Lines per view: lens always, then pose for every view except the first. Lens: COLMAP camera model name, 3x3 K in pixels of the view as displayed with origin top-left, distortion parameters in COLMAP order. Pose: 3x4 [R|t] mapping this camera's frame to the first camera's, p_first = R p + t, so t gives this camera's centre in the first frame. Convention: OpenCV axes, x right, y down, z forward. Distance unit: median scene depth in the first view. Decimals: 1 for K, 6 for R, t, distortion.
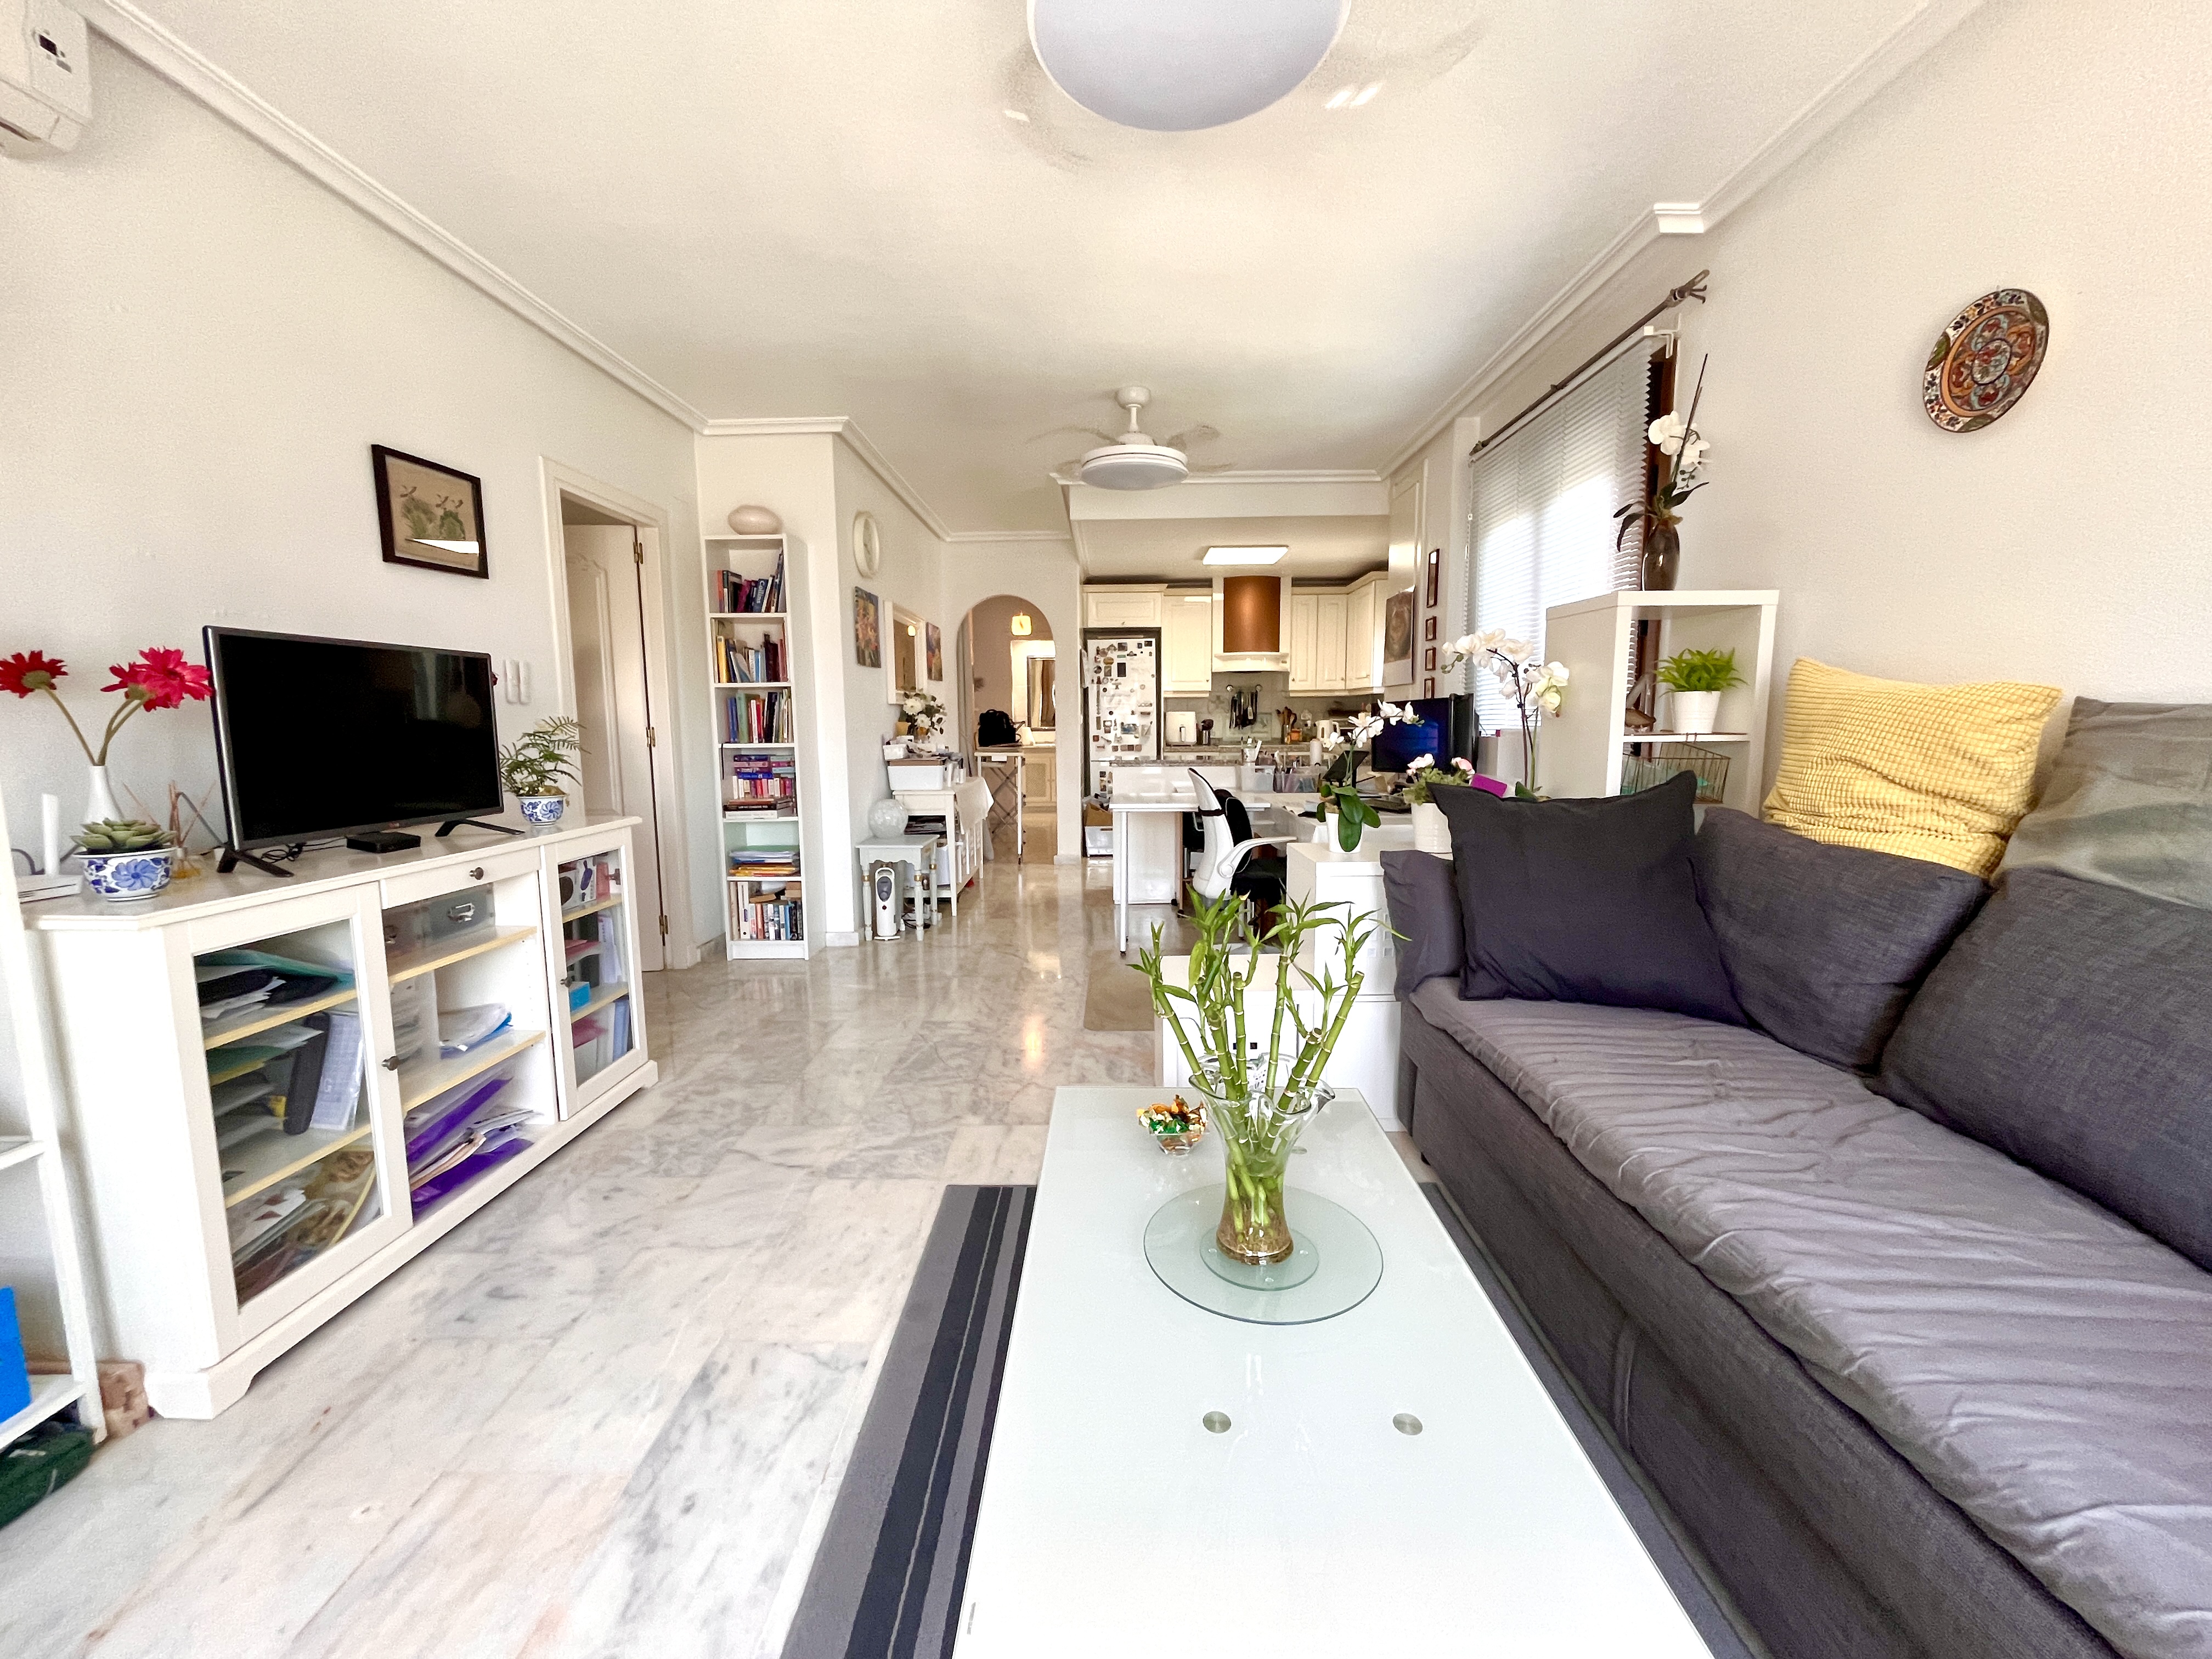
lens RADIAL K [[895.3, 0, 1102.2], [0, 895.3, 826.5], [0, 0, 1]] dist [-0.001820, 0.000109]
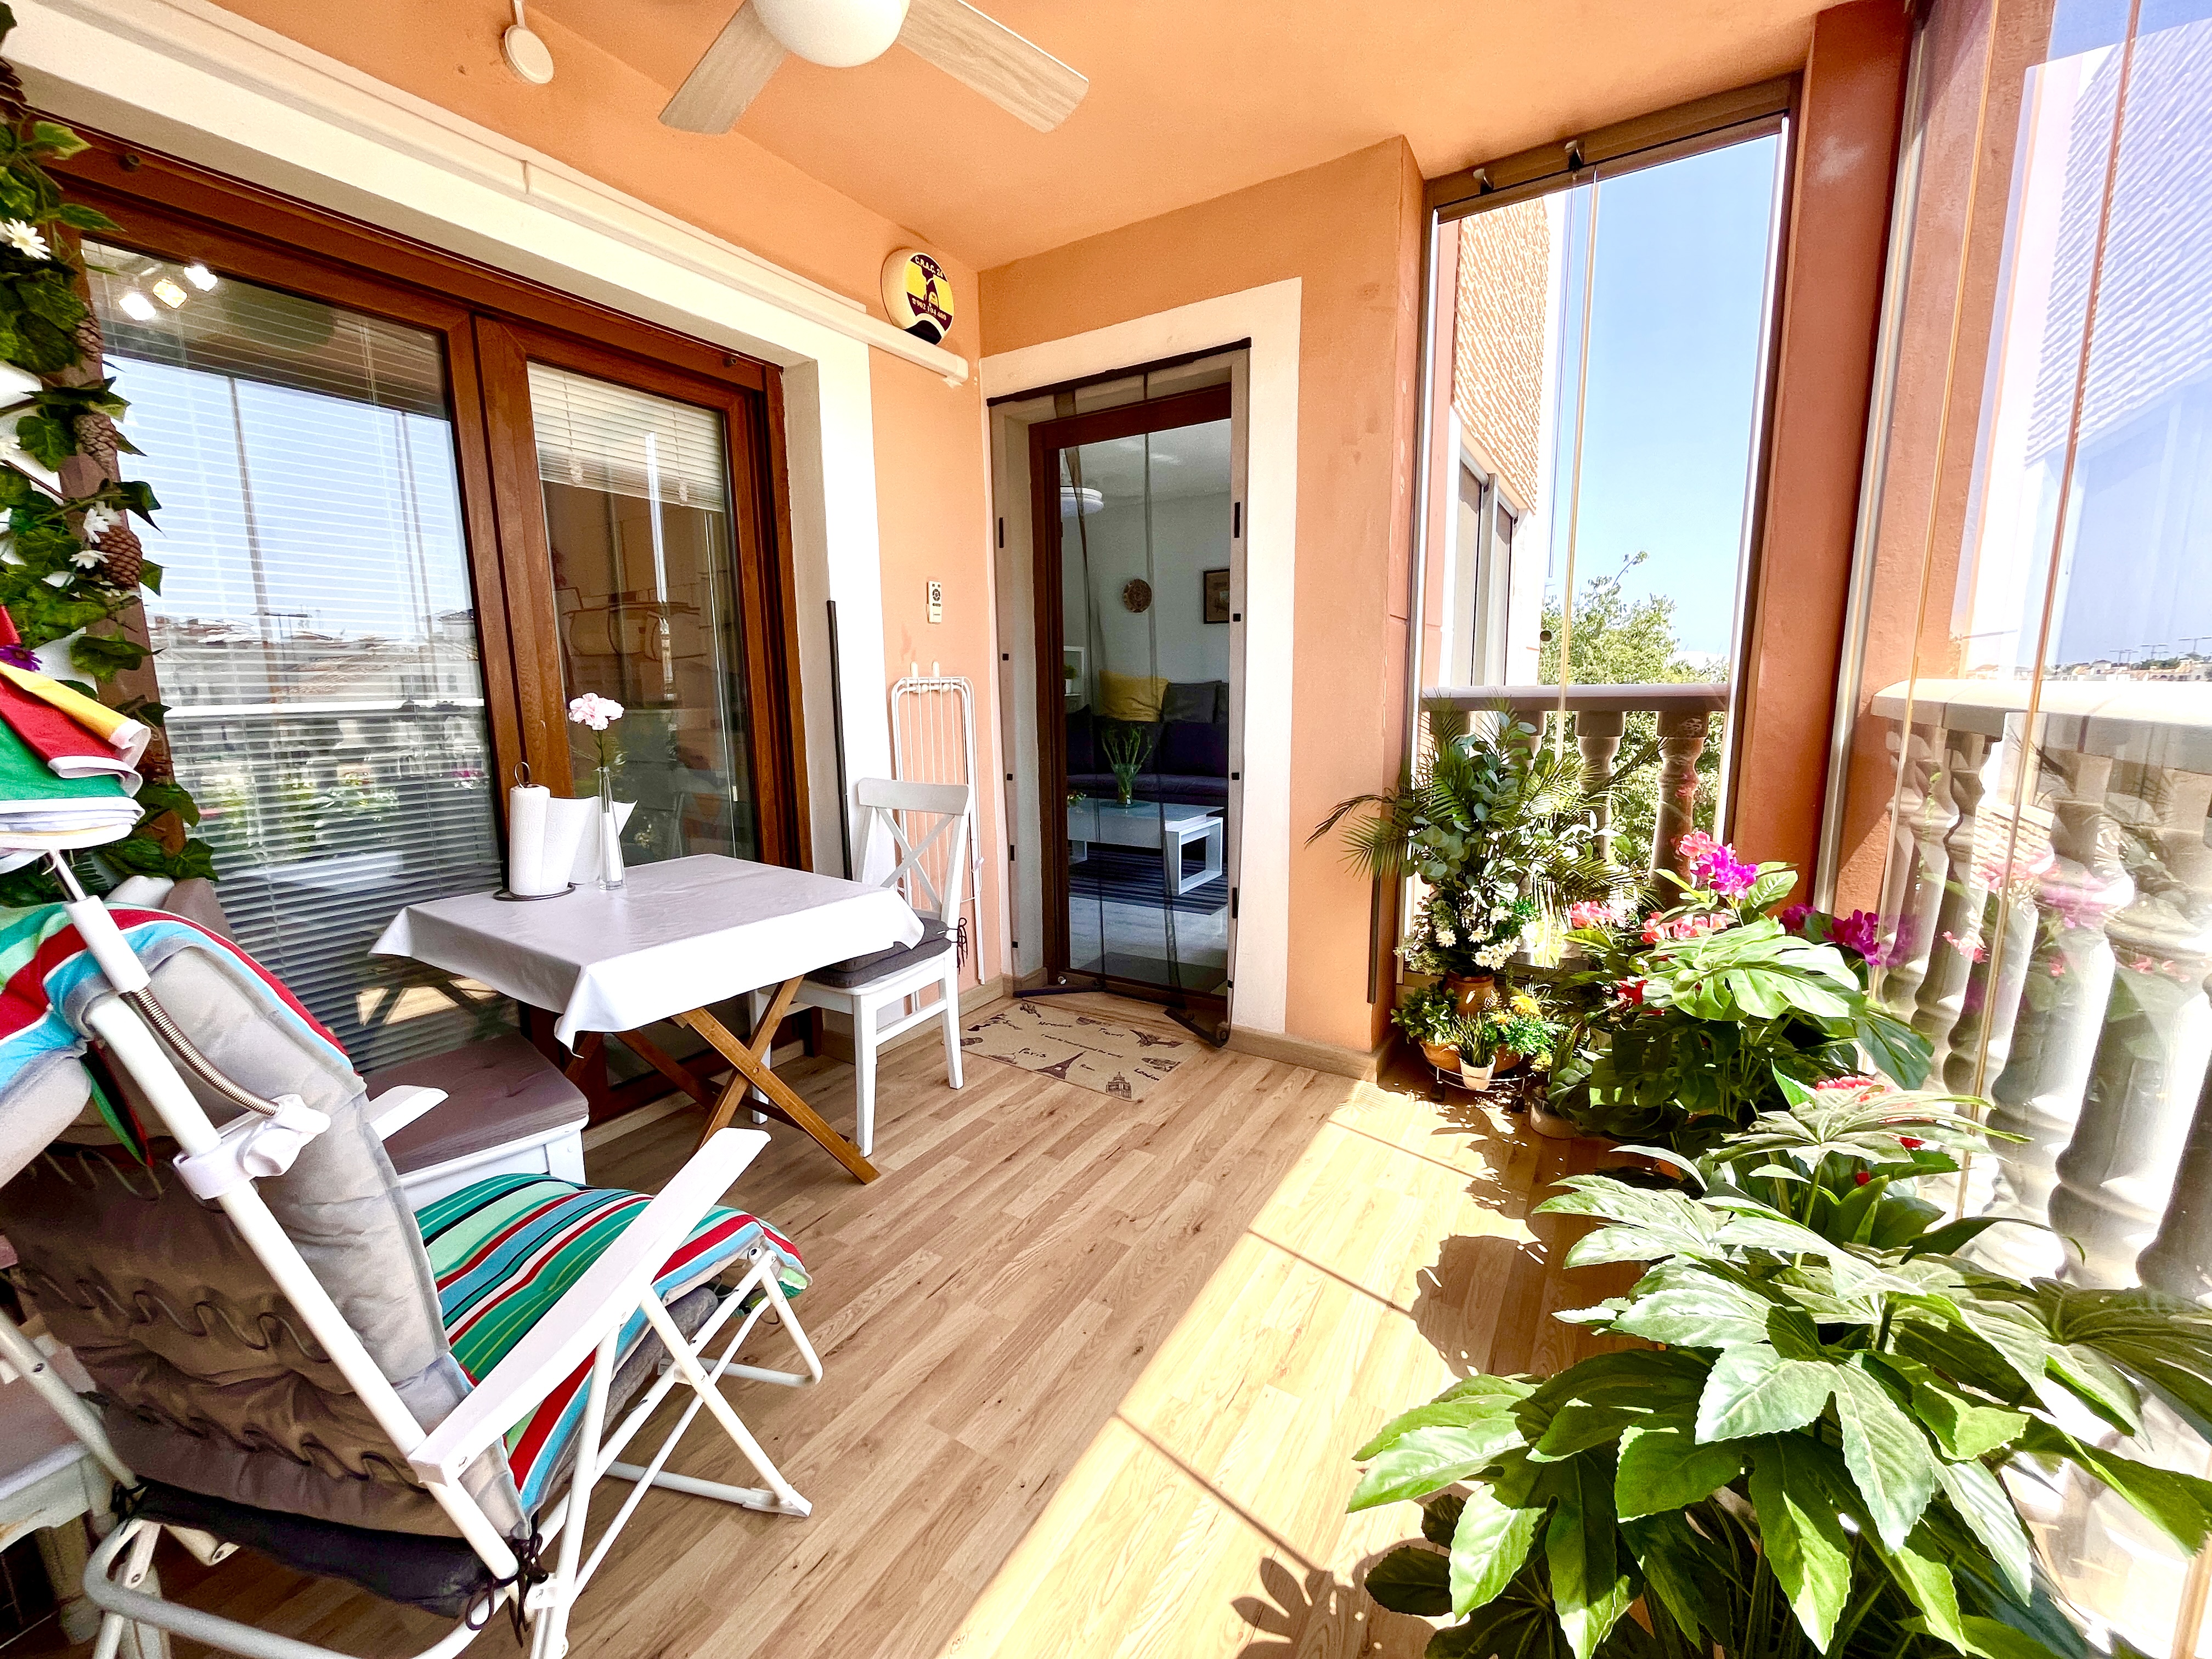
lens RADIAL K [[895.3, 0, 1102.2], [0, 895.3, 826.5], [0, 0, 1]] dist [-0.001820, 0.000109]
pose [[0.500178, -0.134437, 0.855423, -1.626772], [0.113915, 0.989505, 0.088901, 0.072657], [-0.858397, 0.052979, 0.510243, -0.515285]]
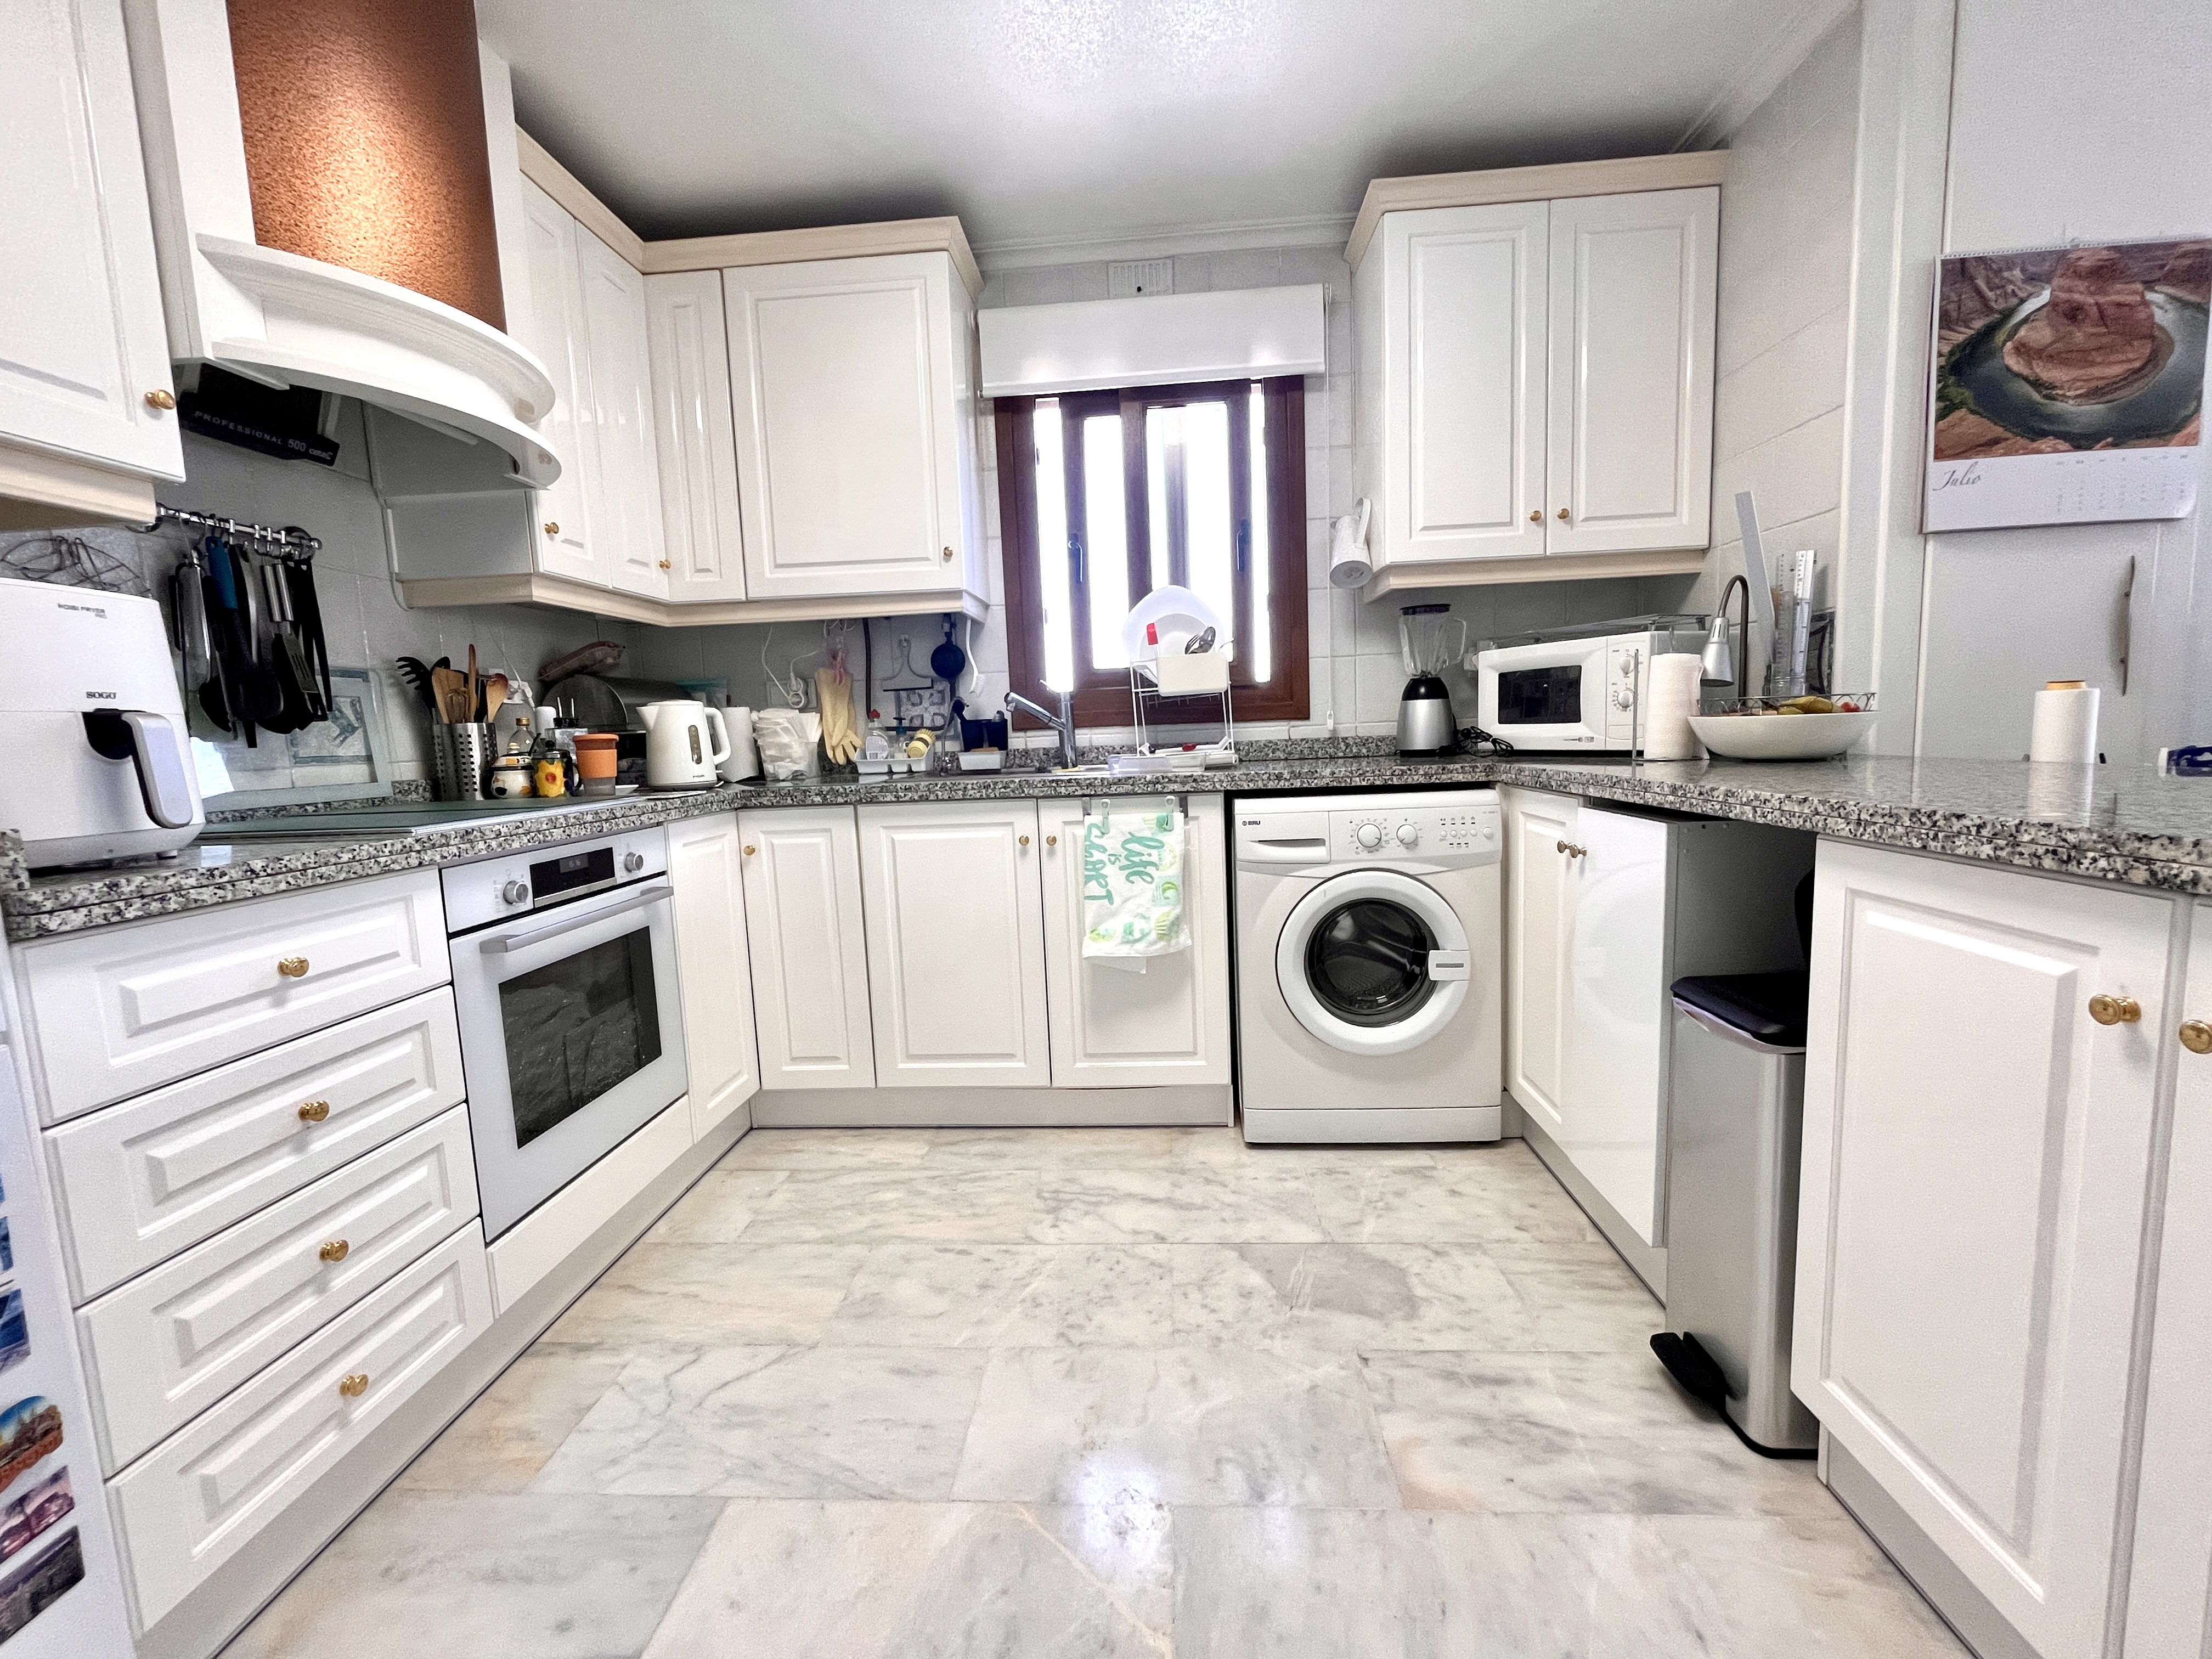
lens RADIAL K [[895.3, 0, 1102.2], [0, 895.3, 826.5], [0, 0, 1]] dist [-0.001820, 0.000109]
pose [[0.052108, -0.103466, 0.993267, -0.074510], [0.159669, 0.982686, 0.093988, -0.242318], [-0.985794, 0.153697, 0.067726, 2.440556]]
